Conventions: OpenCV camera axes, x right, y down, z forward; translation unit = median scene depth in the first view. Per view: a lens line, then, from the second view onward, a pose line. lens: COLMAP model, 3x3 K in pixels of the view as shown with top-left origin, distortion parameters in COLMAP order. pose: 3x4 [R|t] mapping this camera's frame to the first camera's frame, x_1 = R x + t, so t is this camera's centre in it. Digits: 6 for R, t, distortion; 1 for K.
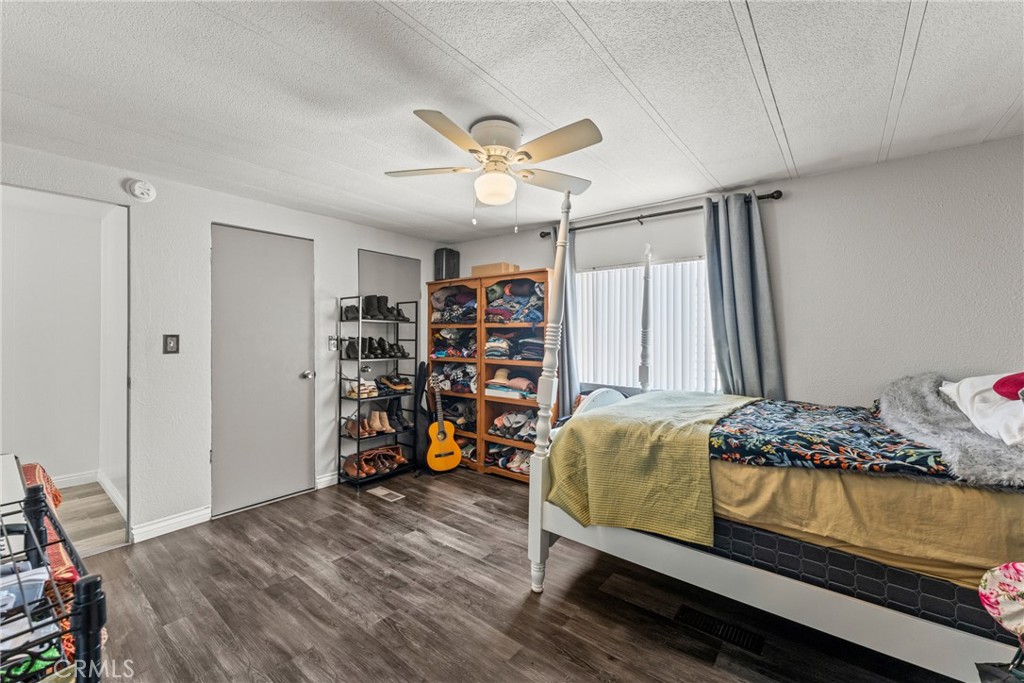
lens RADIAL K [[414.8, 0, 510.4], [0, 414.8, 326.8], [0, 0, 1]] dist [0.001739, 0.000065]
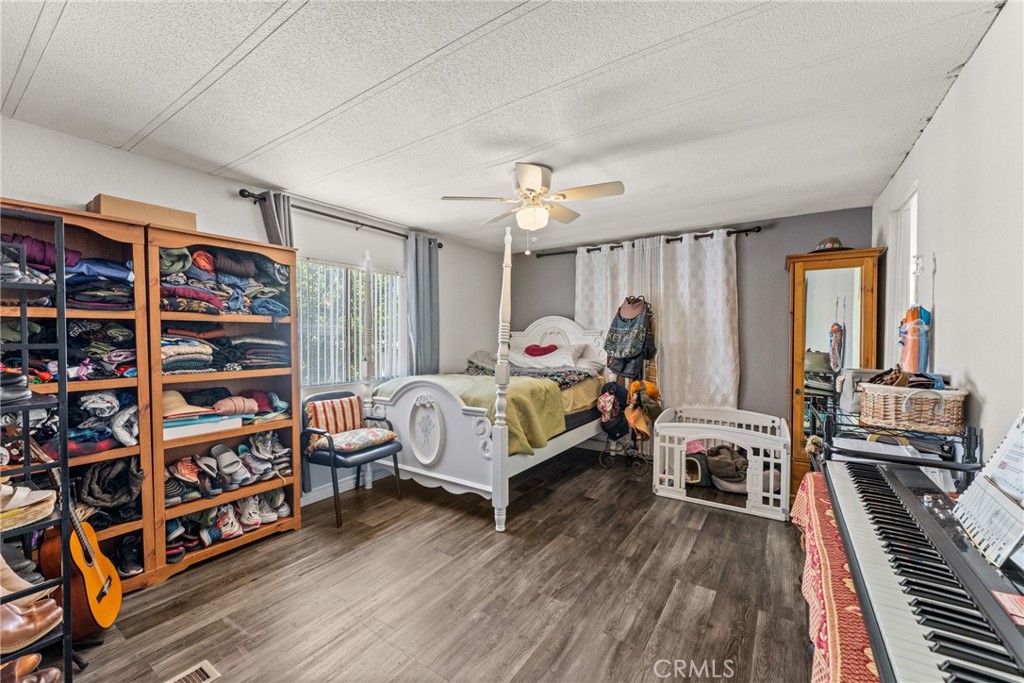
lens RADIAL K [[411.6, 0, 509.4], [0, 411.6, 335.7], [0, 0, 1]] dist [-0.000671, 0.000009]
pose [[-0.073091, -0.001051, 0.997325, -0.680916], [-0.013735, 0.999906, 0.000047, 0.017839], [-0.997231, -0.013695, -0.073099, 0.607302]]
